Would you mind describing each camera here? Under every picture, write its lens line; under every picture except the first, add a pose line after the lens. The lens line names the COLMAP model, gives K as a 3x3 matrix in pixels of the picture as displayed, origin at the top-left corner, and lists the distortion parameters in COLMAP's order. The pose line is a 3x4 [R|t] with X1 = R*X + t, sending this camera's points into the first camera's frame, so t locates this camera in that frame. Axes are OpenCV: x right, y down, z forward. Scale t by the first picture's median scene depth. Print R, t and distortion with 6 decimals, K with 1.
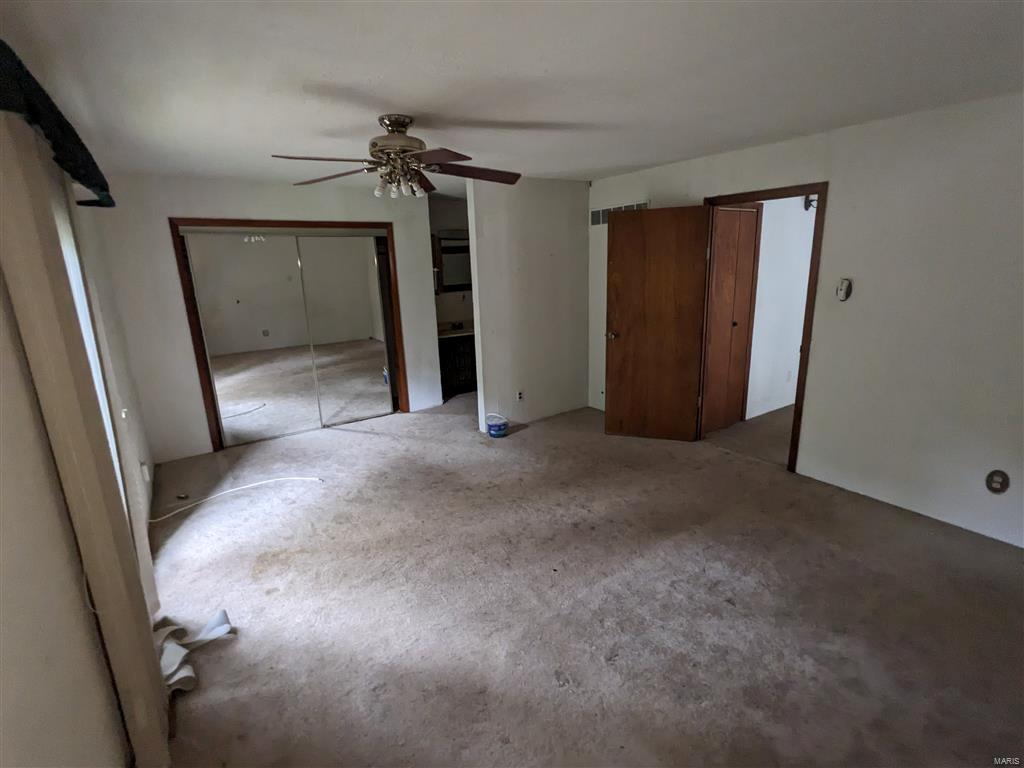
lens RADIAL K [[496.0, 0, 514.4], [0, 496.0, 385.6], [0, 0, 1]] dist [0.003956, -0.000797]
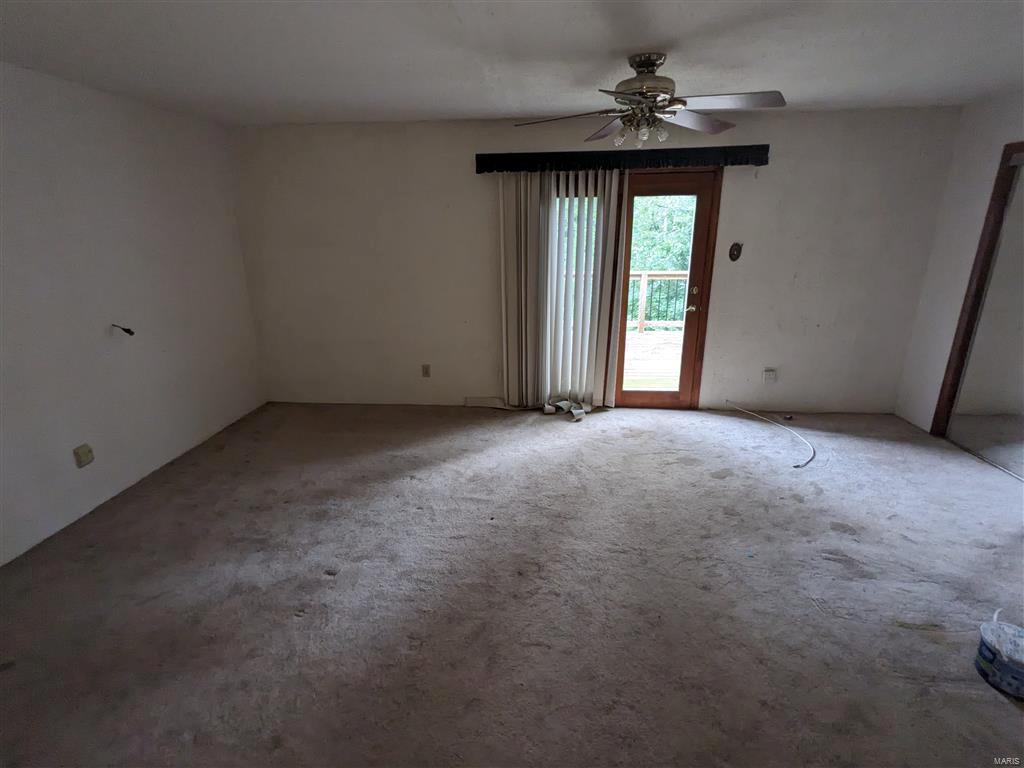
lens RADIAL K [[496.0, 0, 512.6], [0, 496.0, 380.8], [0, 0, 1]] dist [0.003956, -0.000797]
pose [[-0.643785, 0.254098, -0.721786, 0.571049], [-0.154239, 0.880806, 0.447651, -0.277050], [0.749500, 0.399518, -0.527858, 1.143239]]
